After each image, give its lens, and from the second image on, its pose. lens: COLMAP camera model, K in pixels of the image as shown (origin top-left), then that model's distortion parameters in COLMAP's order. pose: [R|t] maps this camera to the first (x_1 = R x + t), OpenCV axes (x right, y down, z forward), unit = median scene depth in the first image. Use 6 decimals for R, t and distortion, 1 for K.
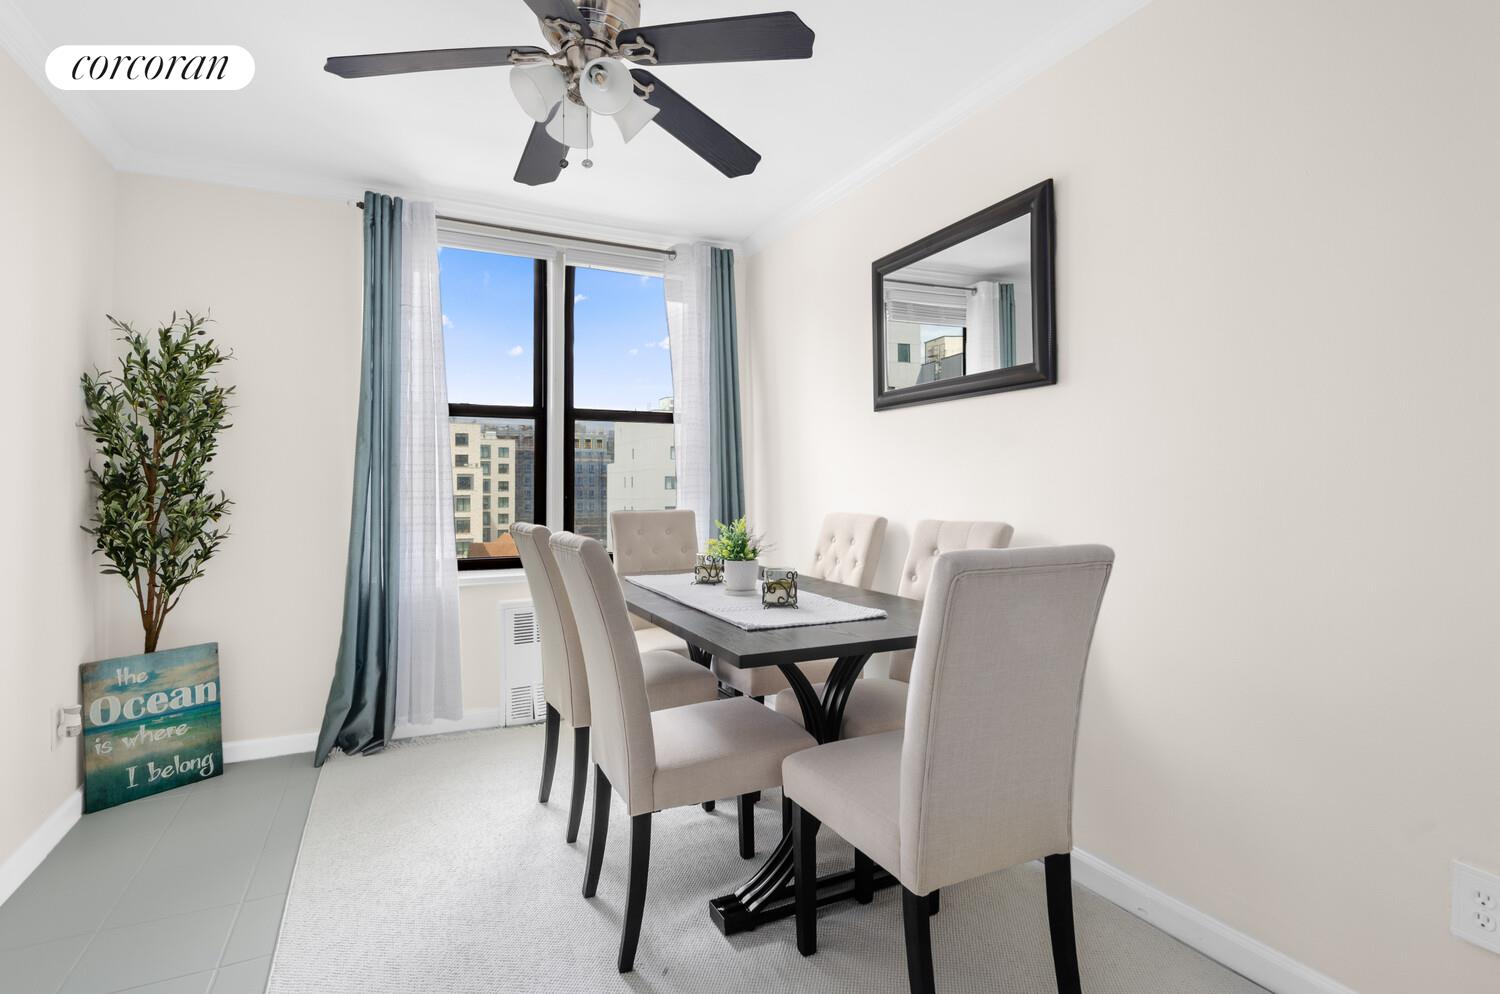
lens RADIAL K [[717.7, 0, 736.1], [0, 717.7, 471.6], [0, 0, 1]] dist [0.003176, -0.002789]
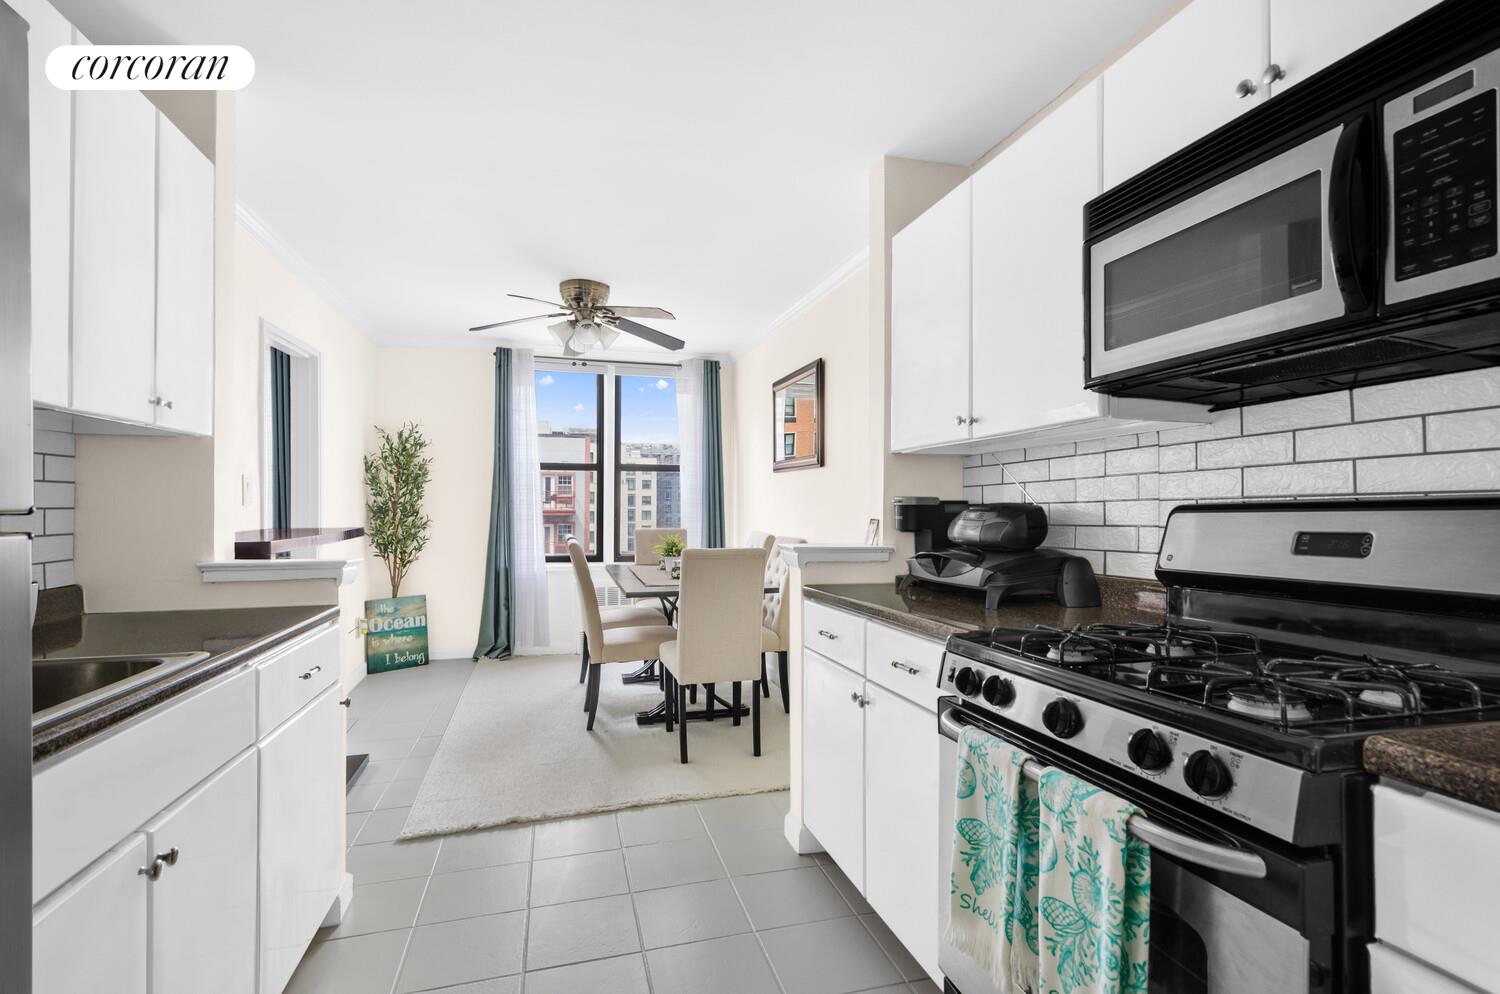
lens RADIAL K [[717.7, 0, 747.9], [0, 717.7, 505.4], [0, 0, 1]] dist [0.003176, -0.002789]
pose [[0.982134, 0.009463, -0.187947, 0.483001], [-0.004139, 0.999579, 0.028702, -0.057523], [0.188139, -0.027411, 0.981760, -0.717644]]
